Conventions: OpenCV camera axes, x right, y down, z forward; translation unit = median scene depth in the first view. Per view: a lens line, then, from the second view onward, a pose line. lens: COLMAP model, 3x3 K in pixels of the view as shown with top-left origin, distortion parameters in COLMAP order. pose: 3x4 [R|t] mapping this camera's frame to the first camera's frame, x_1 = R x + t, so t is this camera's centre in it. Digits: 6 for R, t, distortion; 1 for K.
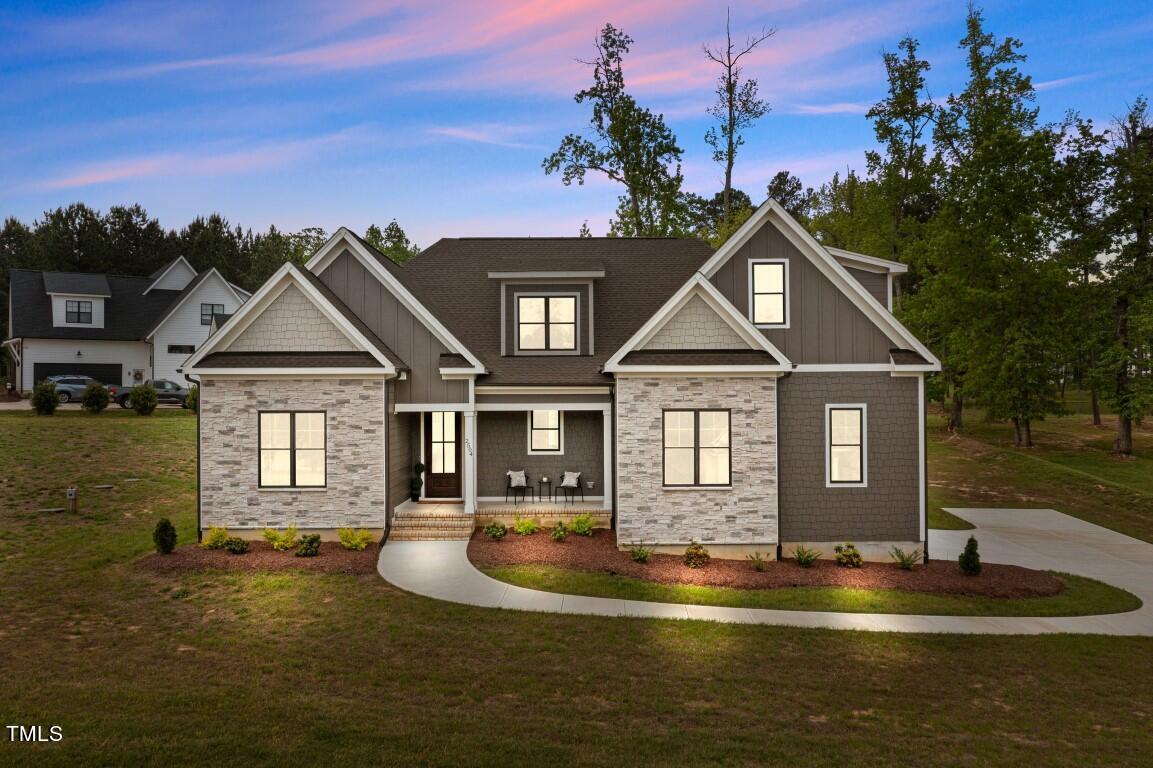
lens RADIAL K [[927.4, 0, 576.5], [0, 927.4, 384.0], [0, 0, 1]] dist [-0.003914, 0.000249]
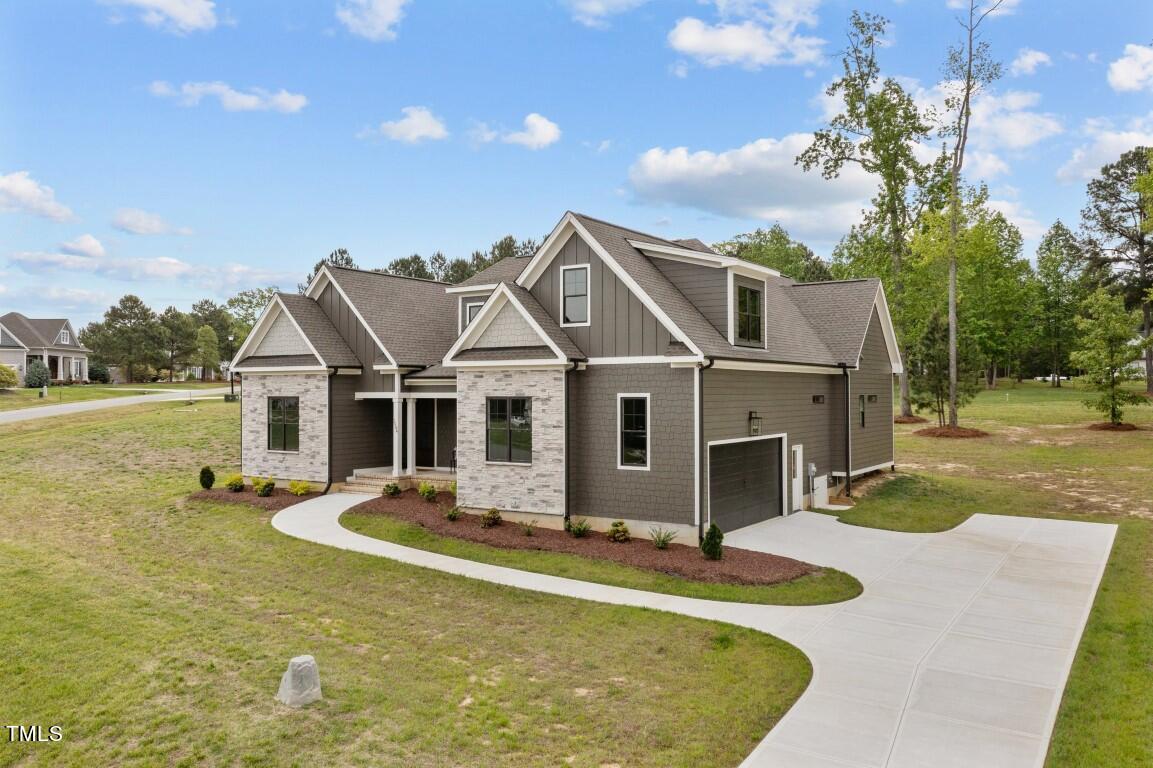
lens RADIAL K [[927.4, 0, 576.5], [0, 927.4, 384.0], [0, 0, 1]] dist [-0.003914, 0.000249]
pose [[0.835081, -0.002373, -0.550123, 0.857170], [0.003398, 0.999994, 0.000846, 0.009700], [0.550117, -0.002576, 0.835083, 0.055121]]
